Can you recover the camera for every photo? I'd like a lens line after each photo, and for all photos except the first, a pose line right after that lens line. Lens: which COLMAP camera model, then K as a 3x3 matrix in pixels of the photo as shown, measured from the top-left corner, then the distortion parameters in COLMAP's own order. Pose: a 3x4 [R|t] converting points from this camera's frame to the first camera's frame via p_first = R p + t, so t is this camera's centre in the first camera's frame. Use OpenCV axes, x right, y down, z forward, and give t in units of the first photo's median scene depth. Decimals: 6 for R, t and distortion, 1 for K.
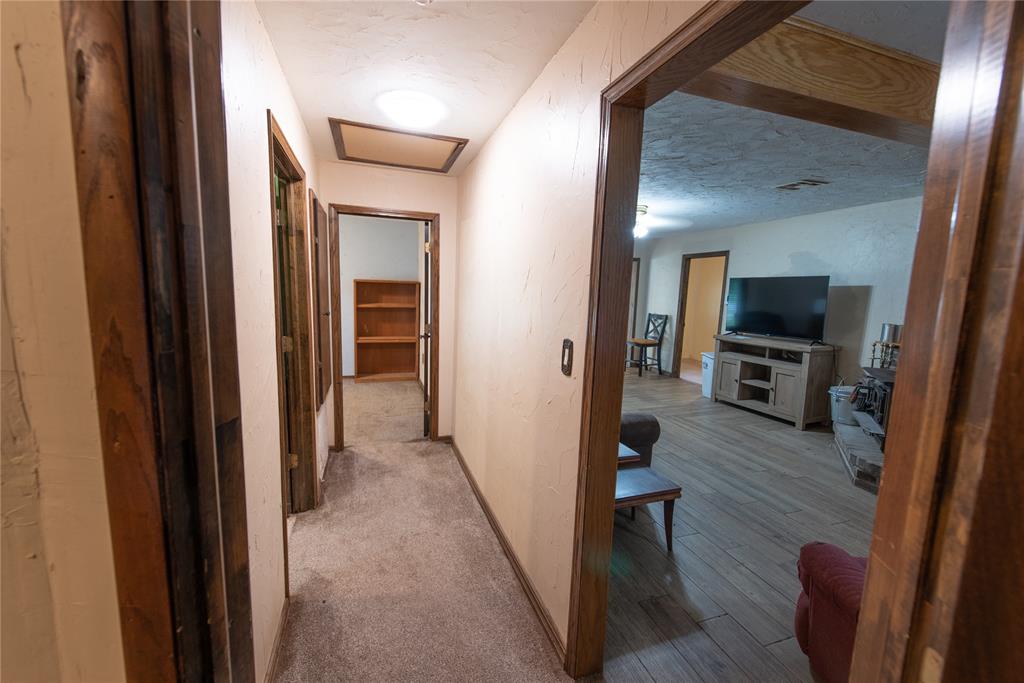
lens RADIAL K [[403.4, 0, 512.0], [0, 403.4, 341.5], [0, 0, 1]] dist [-0.015742, -0.004251]
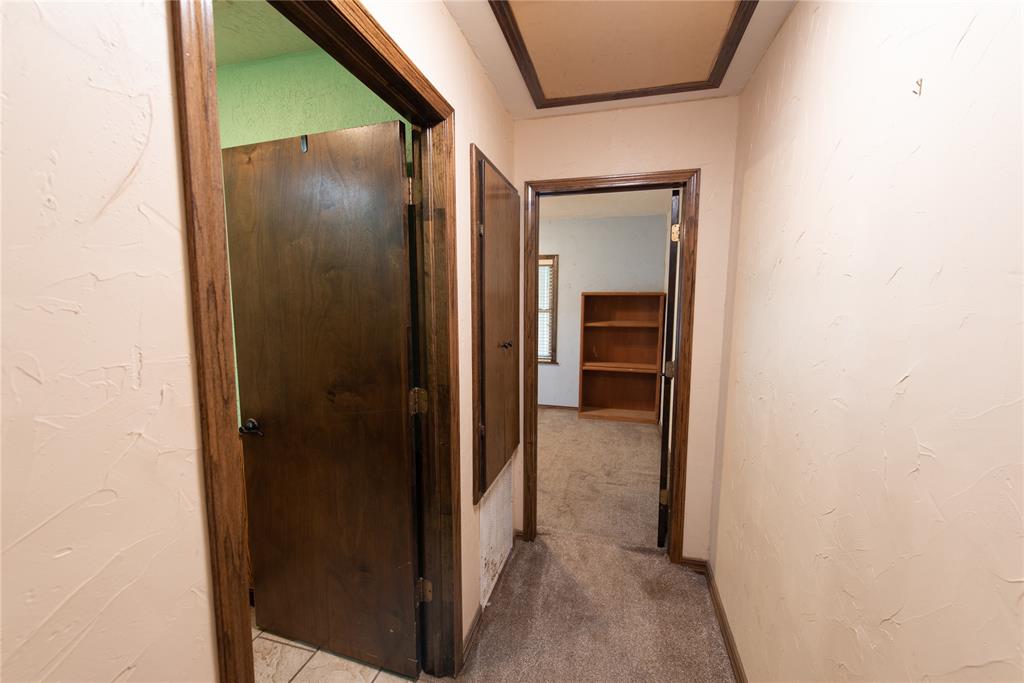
lens RADIAL K [[409.2, 0, 512.8], [0, 409.2, 344.7], [0, 0, 1]] dist [0.012816, -0.000114]
pose [[0.831304, 0.029979, -0.555008, -0.070802], [-0.044590, 0.998923, -0.012831, -0.052155], [0.554026, 0.035414, 0.831746, 0.382845]]
